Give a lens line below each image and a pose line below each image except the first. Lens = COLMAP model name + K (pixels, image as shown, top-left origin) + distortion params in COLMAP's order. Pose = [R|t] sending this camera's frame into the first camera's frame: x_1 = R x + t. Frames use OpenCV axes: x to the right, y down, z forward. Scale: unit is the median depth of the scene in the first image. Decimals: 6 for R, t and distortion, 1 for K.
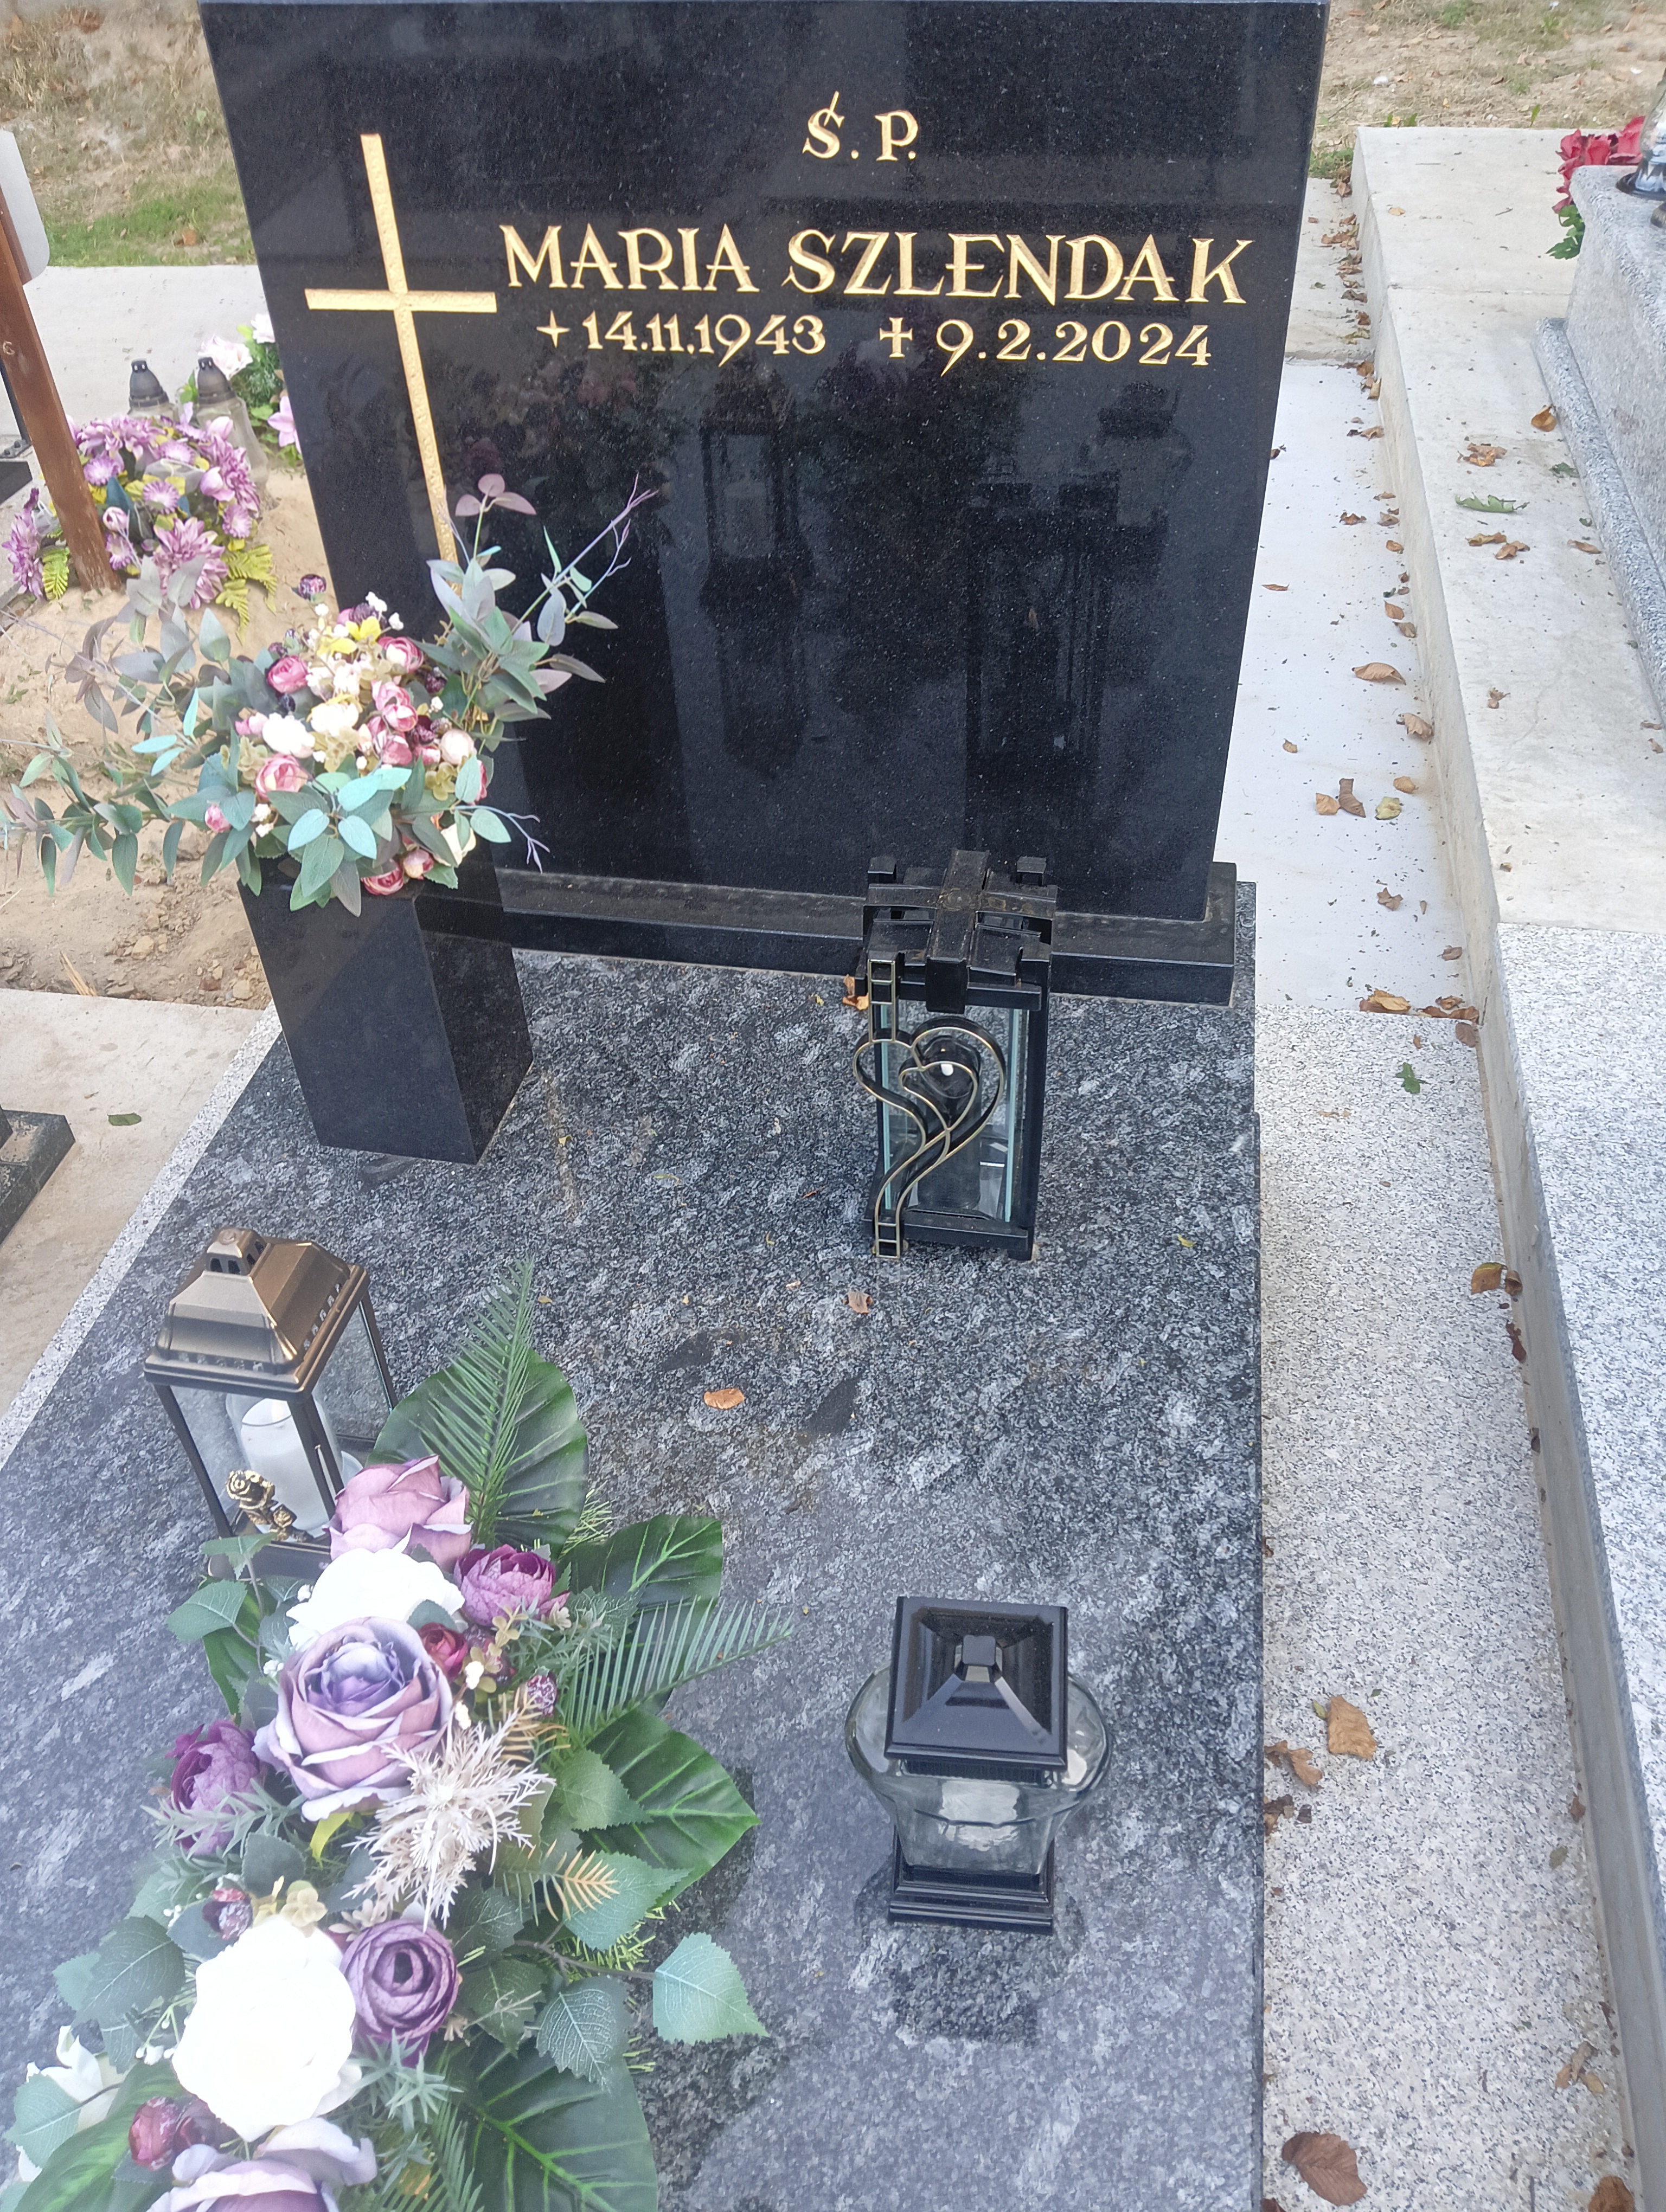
lens RADIAL K [[1772.5, 0, 831.2], [0, 1772.5, 1117.0], [0, 0, 1]] dist [0.089193, -0.165643]
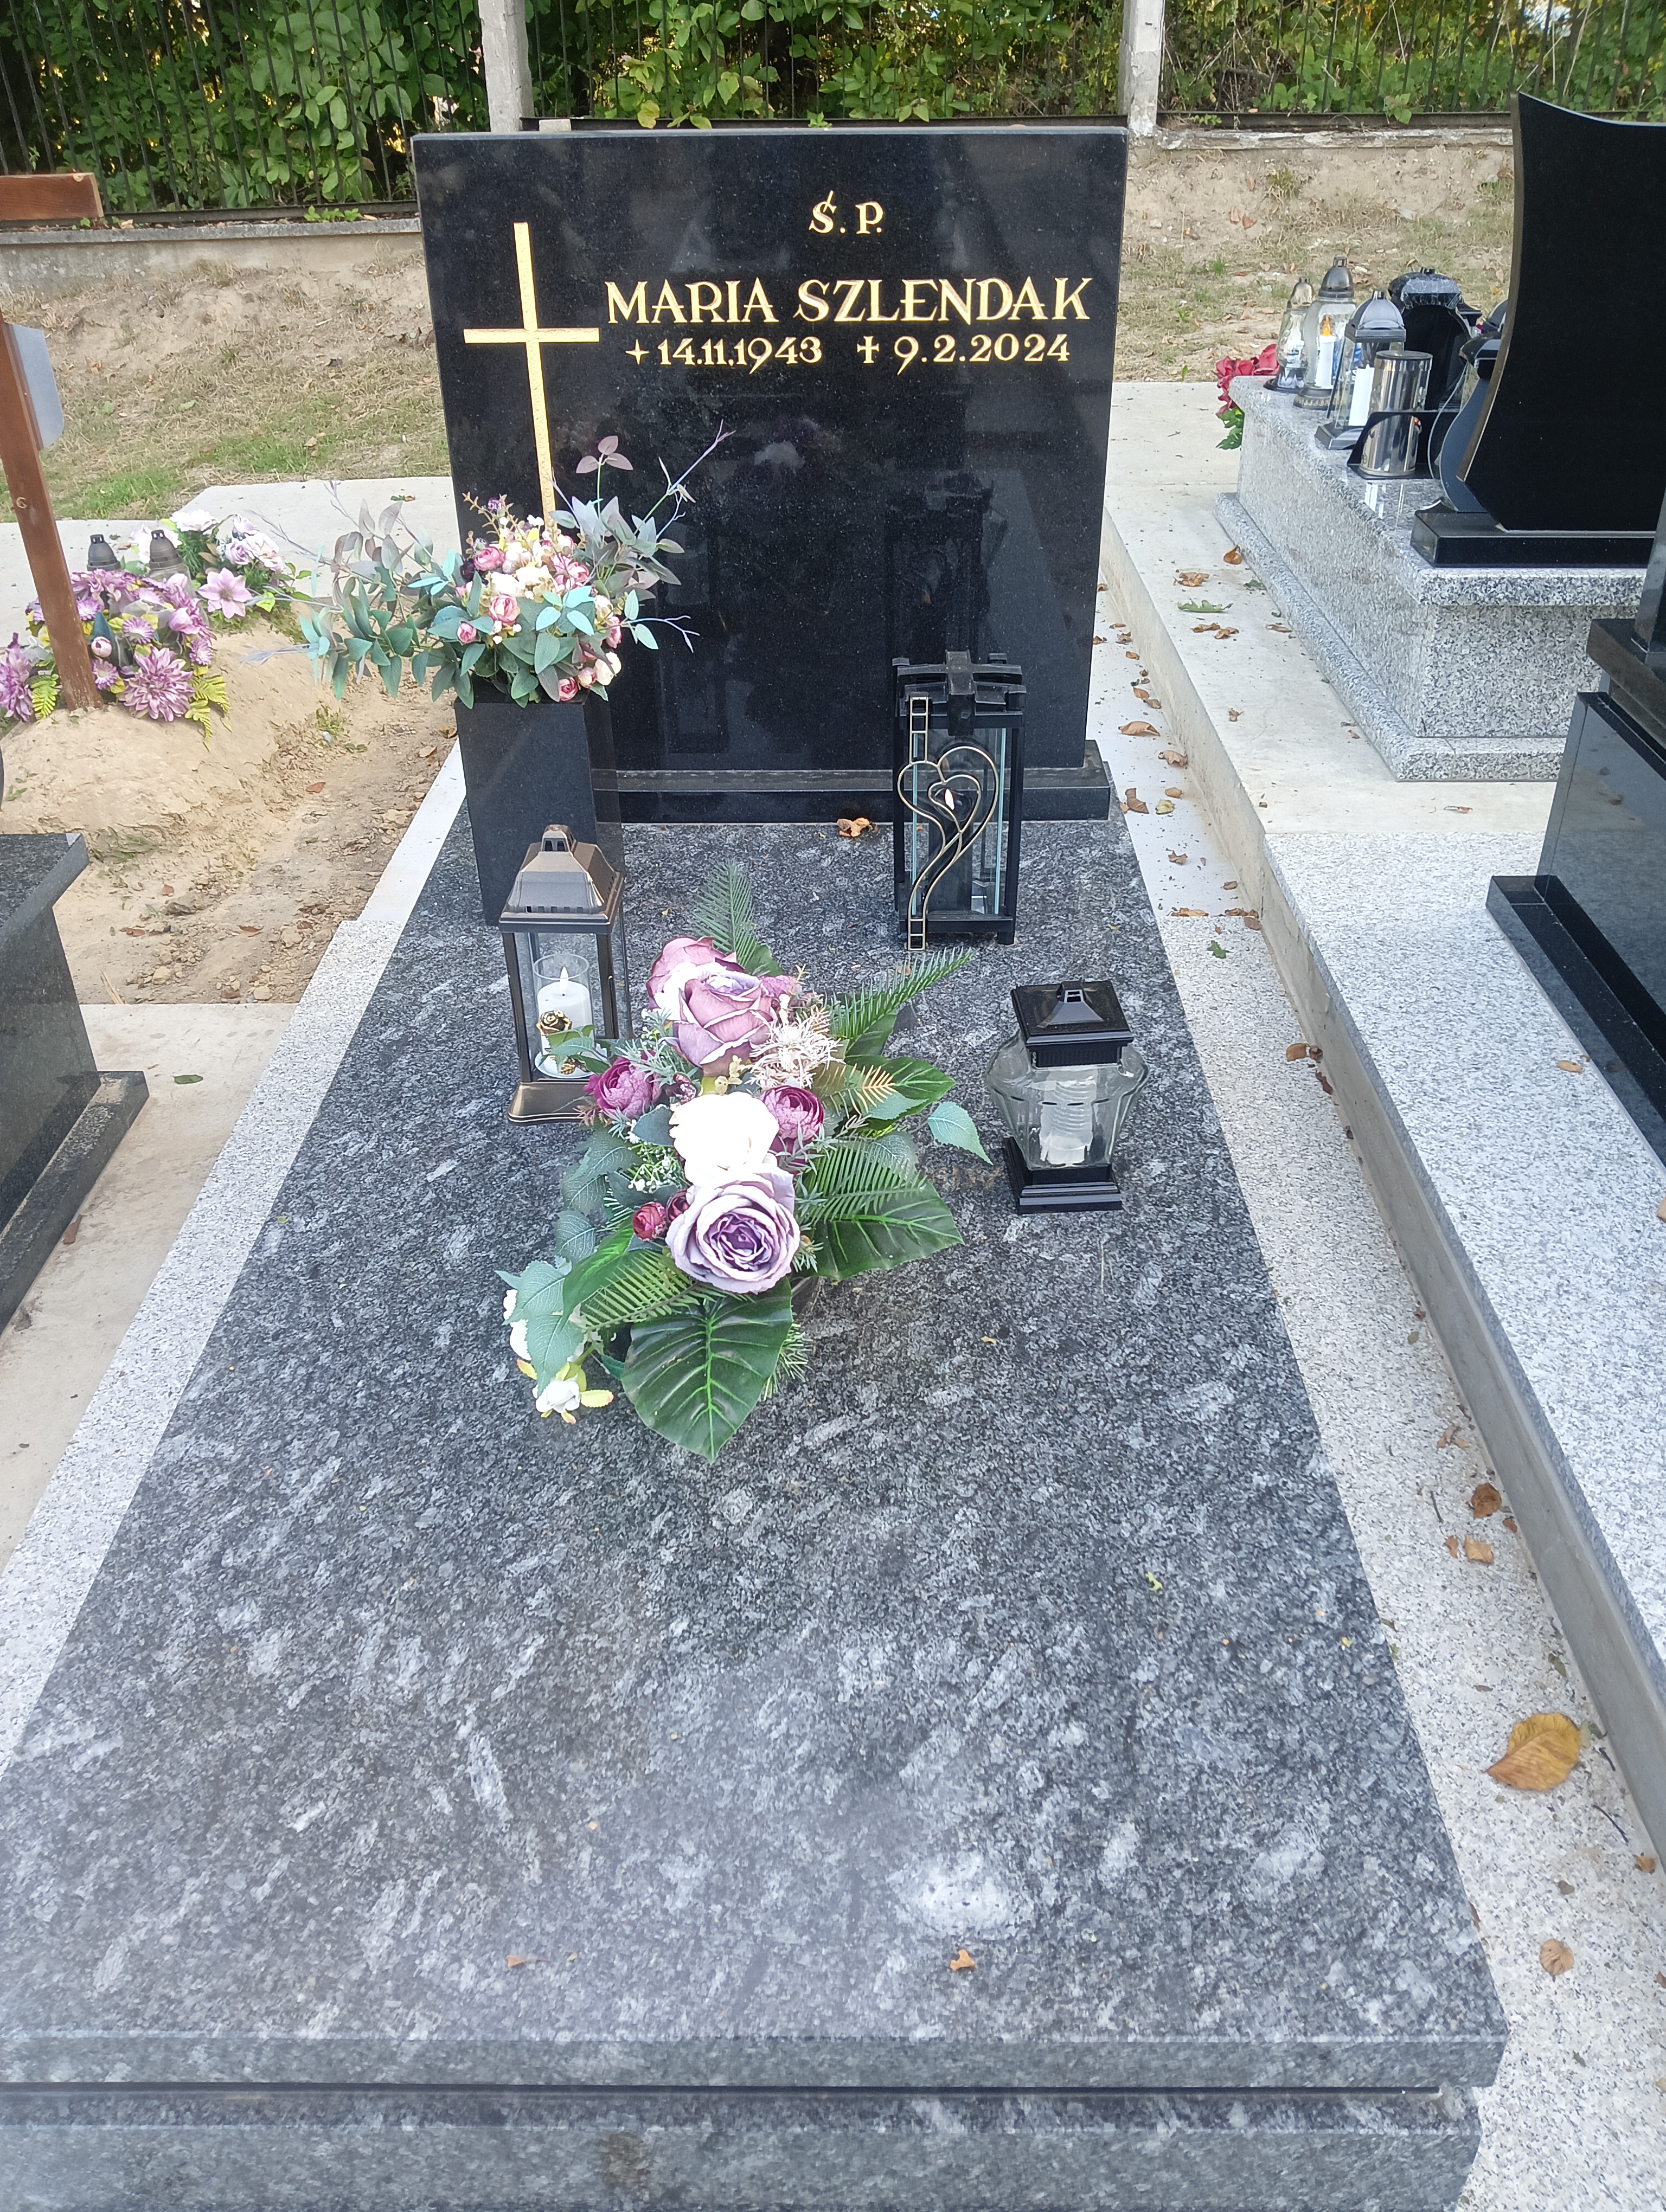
lens RADIAL K [[1831.6, 0, 828.3], [0, 1831.6, 1152.8], [0, 0, 1]] dist [0.115965, -0.208457]
pose [[0.984781, -0.071761, 0.158295, -0.297771], [0.097477, 0.982095, -0.161204, 0.494144], [-0.143892, 0.174181, 0.974144, -0.428766]]
